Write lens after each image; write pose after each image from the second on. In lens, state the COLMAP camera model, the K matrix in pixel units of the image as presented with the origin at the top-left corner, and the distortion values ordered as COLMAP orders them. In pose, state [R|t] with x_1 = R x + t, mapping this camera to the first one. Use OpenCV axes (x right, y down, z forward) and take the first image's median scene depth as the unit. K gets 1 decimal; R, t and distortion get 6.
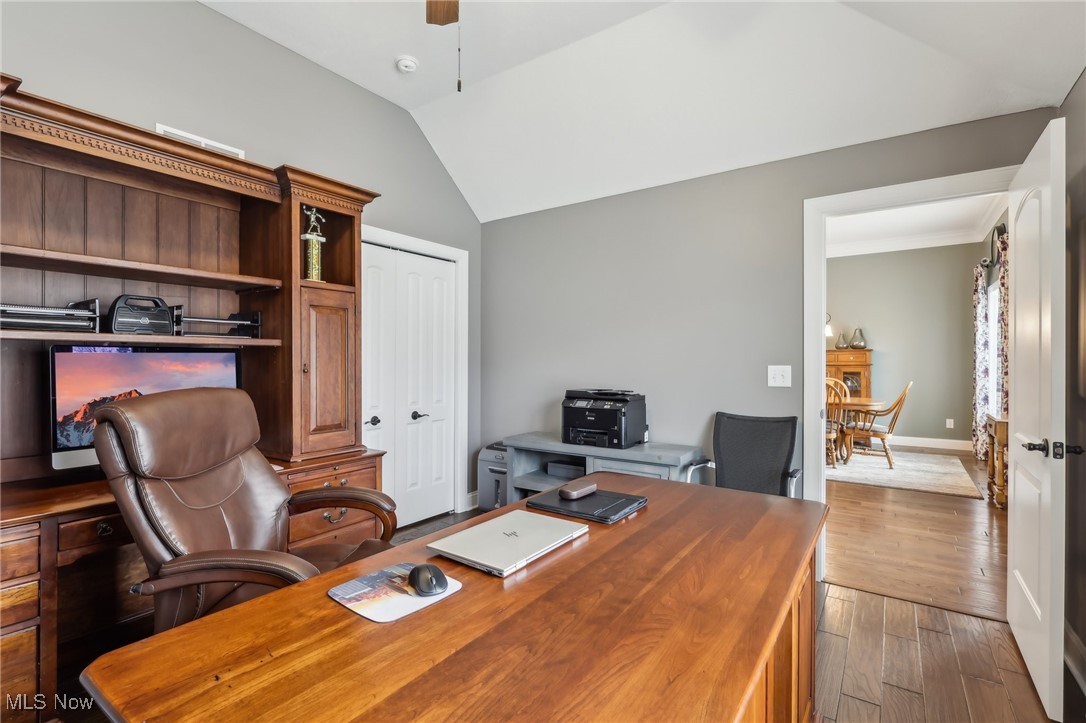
lens RADIAL K [[505.9, 0, 531.5], [0, 505.9, 360.6], [0, 0, 1]] dist [-0.003640, 0.000535]
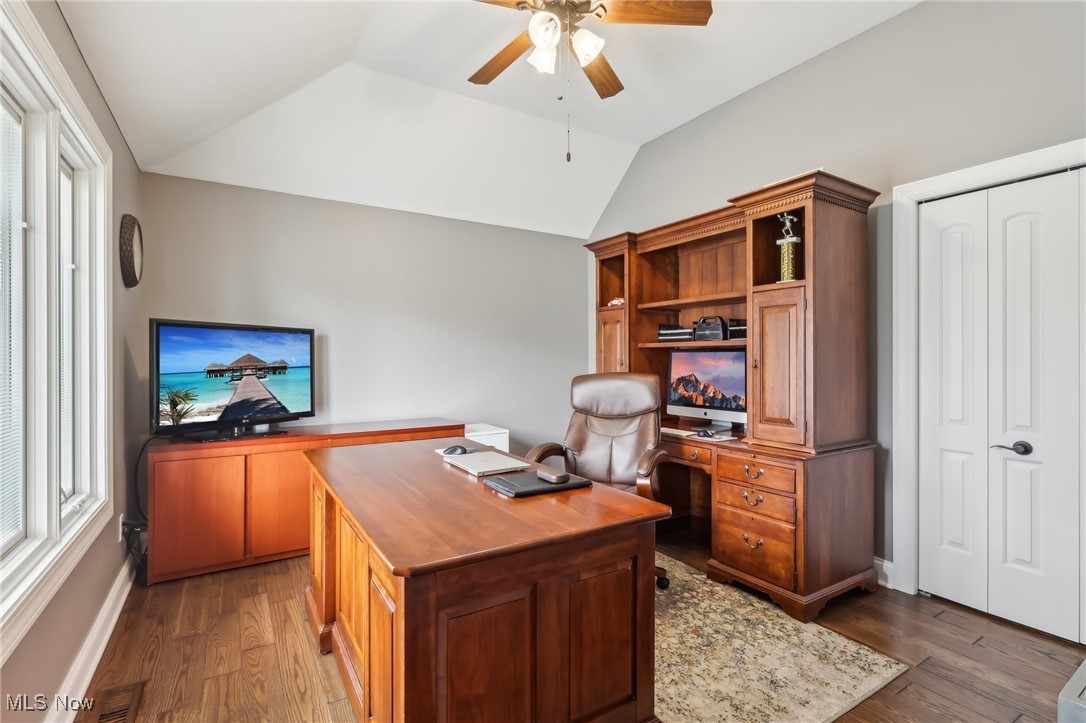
lens RADIAL K [[505.9, 0, 543.6], [0, 505.9, 359.2], [0, 0, 1]] dist [-0.003640, 0.000535]
pose [[-0.372936, 0.005204, -0.927843, 0.808386], [0.002750, 0.999986, 0.004504, -0.002025], [0.927853, -0.000872, -0.372945, 1.005613]]
